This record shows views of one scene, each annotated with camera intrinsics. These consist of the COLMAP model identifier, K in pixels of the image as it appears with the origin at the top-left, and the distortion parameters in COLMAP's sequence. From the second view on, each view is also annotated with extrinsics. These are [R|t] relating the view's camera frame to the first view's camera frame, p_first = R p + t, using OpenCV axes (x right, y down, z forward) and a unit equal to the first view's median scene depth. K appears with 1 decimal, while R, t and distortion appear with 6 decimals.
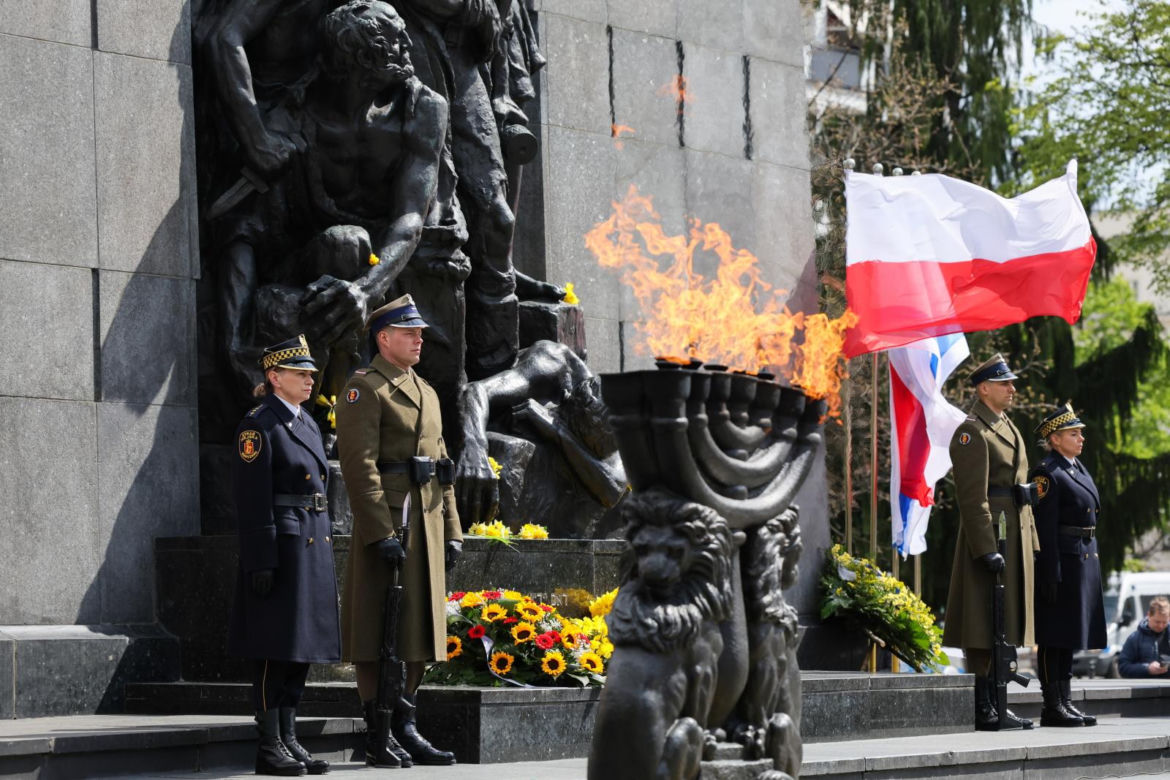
lens RADIAL K [[4125.8, 0, 585.0], [0, 4125.8, 390.0], [0, 0, 1]] dist [0.030834, 1.032523]
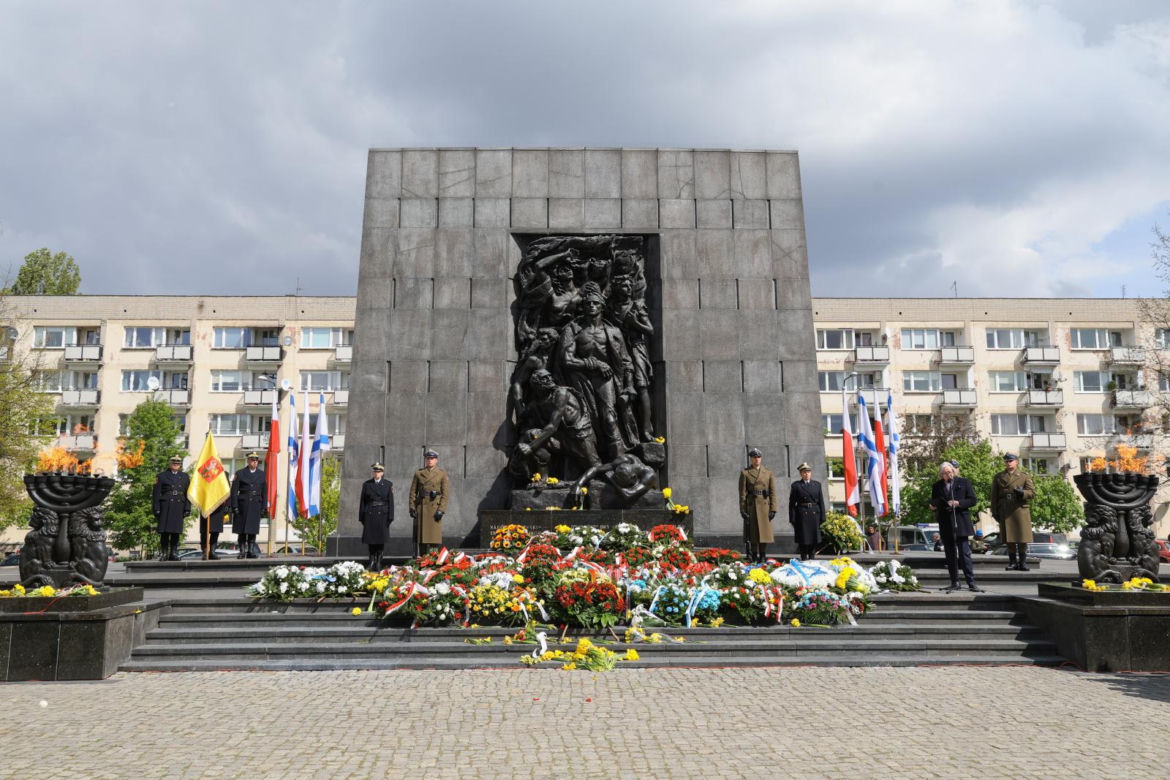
lens RADIAL K [[954.0, 0, 585.0], [0, 954.0, 390.0], [0, 0, 1]] dist [0.000783, -0.000844]
pose [[0.543958, -0.119715, -0.830529, 0.682909], [0.043633, 0.992467, -0.114480, 0.026817], [0.837977, 0.026034, 0.545084, 0.532141]]
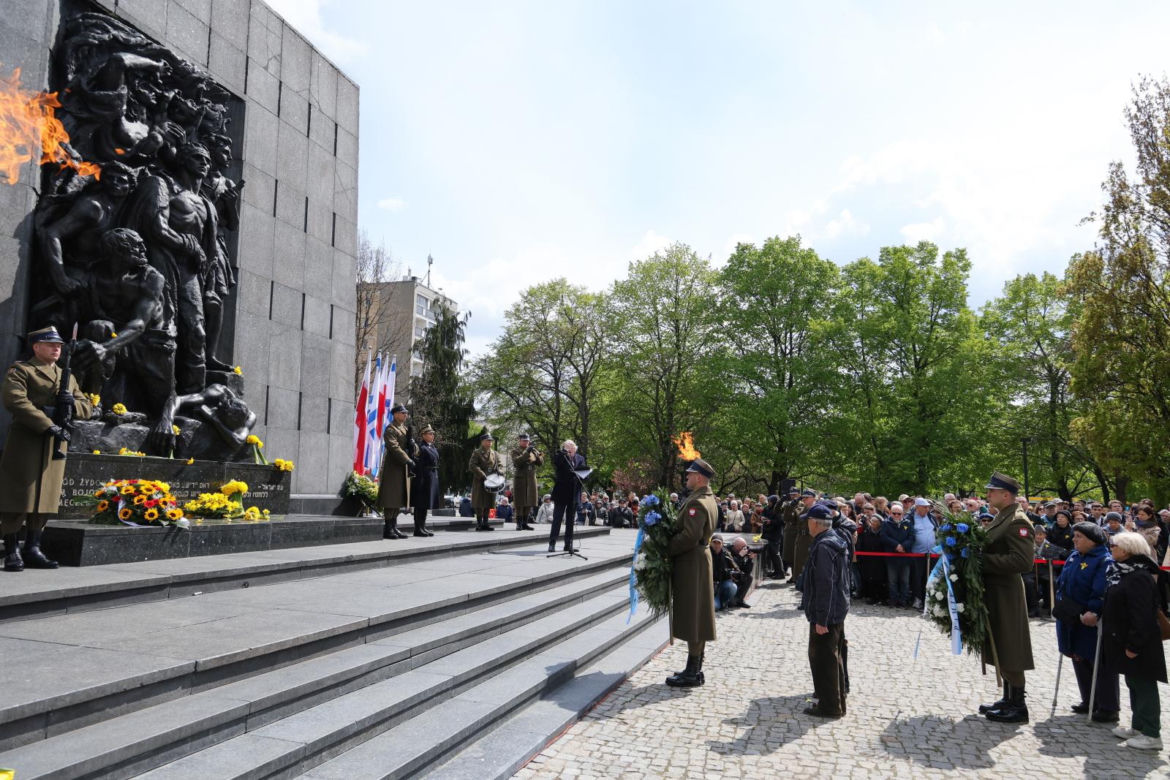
lens RADIAL K [[781.4, 0, 585.0], [0, 781.4, 390.0], [0, 0, 1]] dist [-0.002791, -0.001348]
pose [[0.967188, 0.062573, 0.246237, 0.094899], [-0.042982, 0.995526, -0.084152, 0.023485], [-0.250401, 0.070807, 0.965550, 0.489213]]
